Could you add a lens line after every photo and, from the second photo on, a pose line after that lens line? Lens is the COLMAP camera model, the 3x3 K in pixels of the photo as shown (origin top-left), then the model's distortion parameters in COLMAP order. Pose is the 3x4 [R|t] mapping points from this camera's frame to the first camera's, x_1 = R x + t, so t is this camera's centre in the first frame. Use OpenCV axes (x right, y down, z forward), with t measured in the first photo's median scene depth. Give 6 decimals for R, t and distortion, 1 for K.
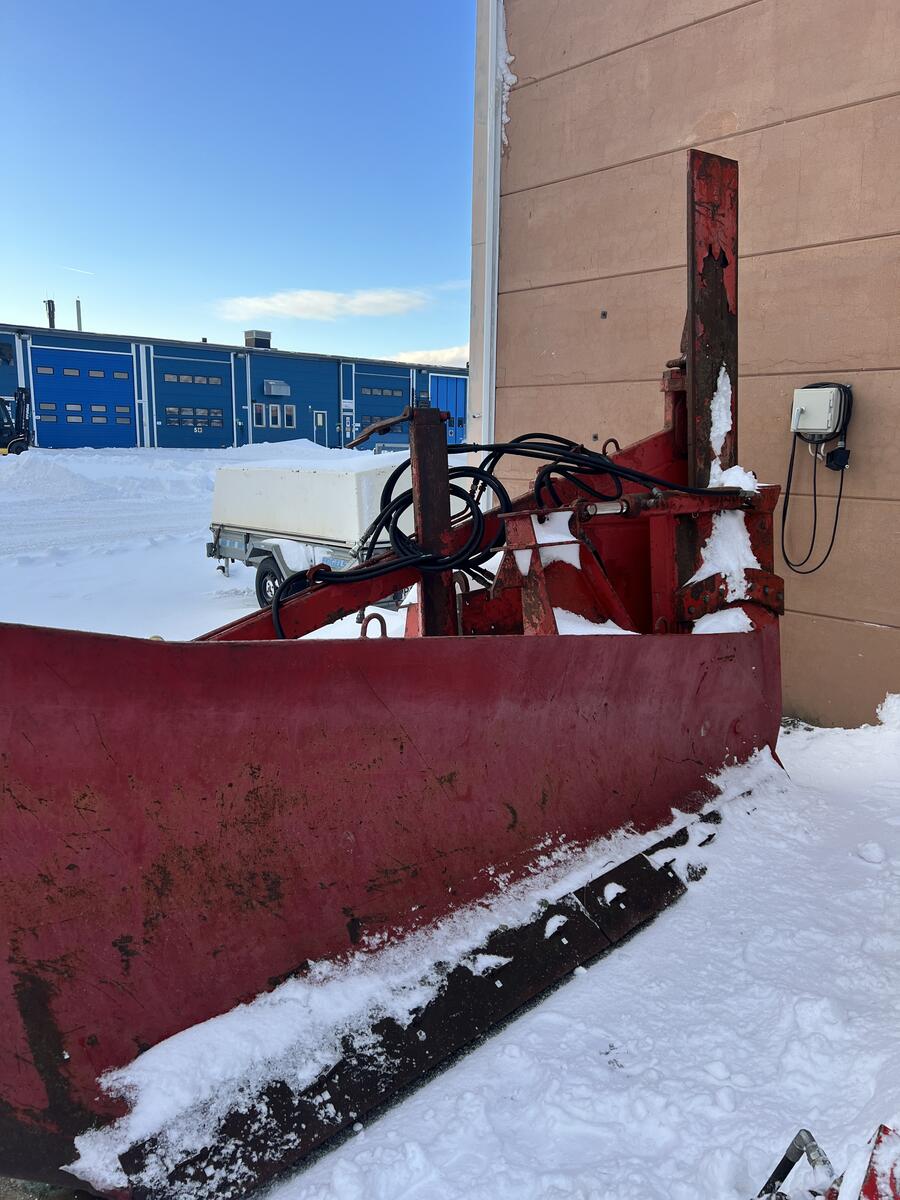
lens RADIAL K [[918.0, 0, 455.3], [0, 918.0, 594.1], [0, 0, 1]] dist [0.071633, -0.081961]
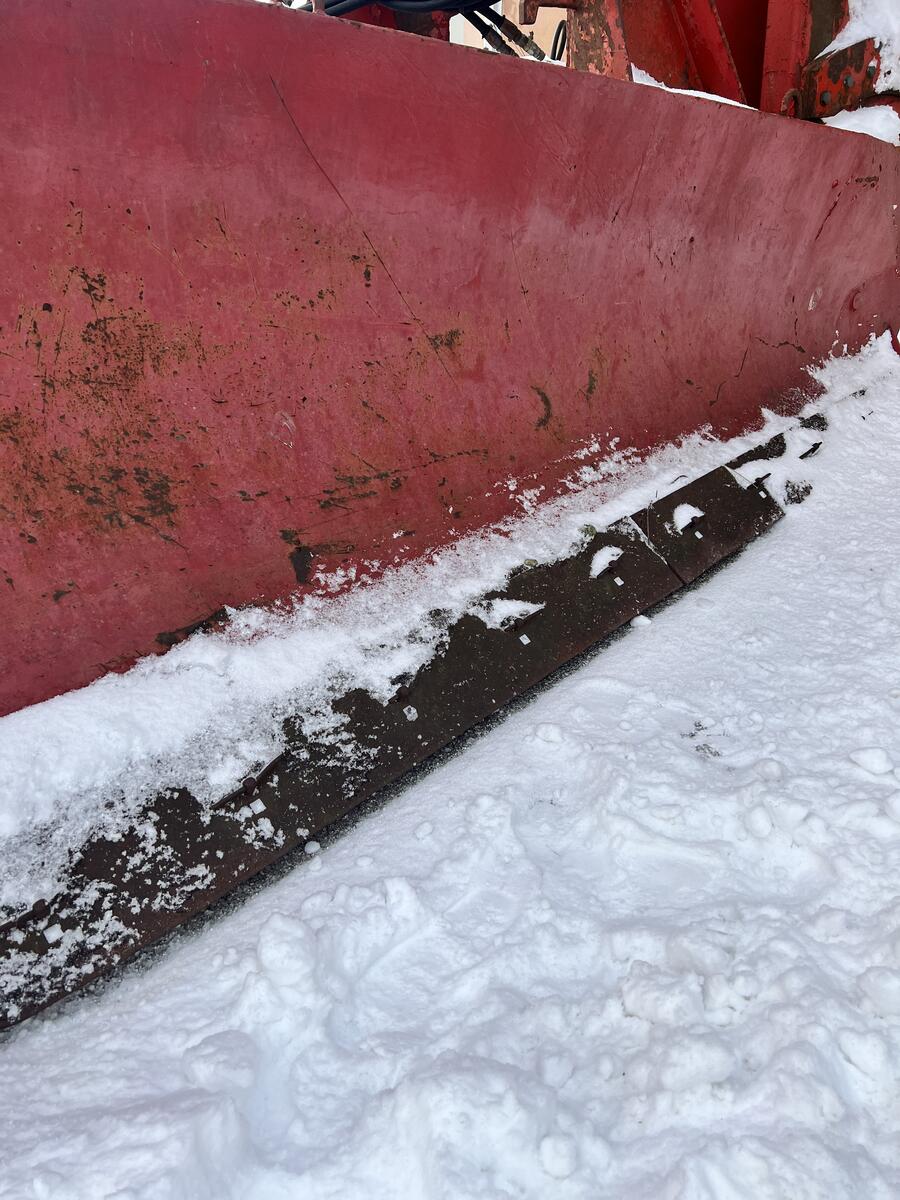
lens RADIAL K [[918.0, 0, 455.3], [0, 918.0, 594.1], [0, 0, 1]] dist [0.071633, -0.081961]
pose [[0.999933, -0.004743, 0.010549, -0.011226], [0.000801, 0.938272, 0.345898, 0.170591], [-0.011538, -0.345866, 0.938213, 0.415846]]
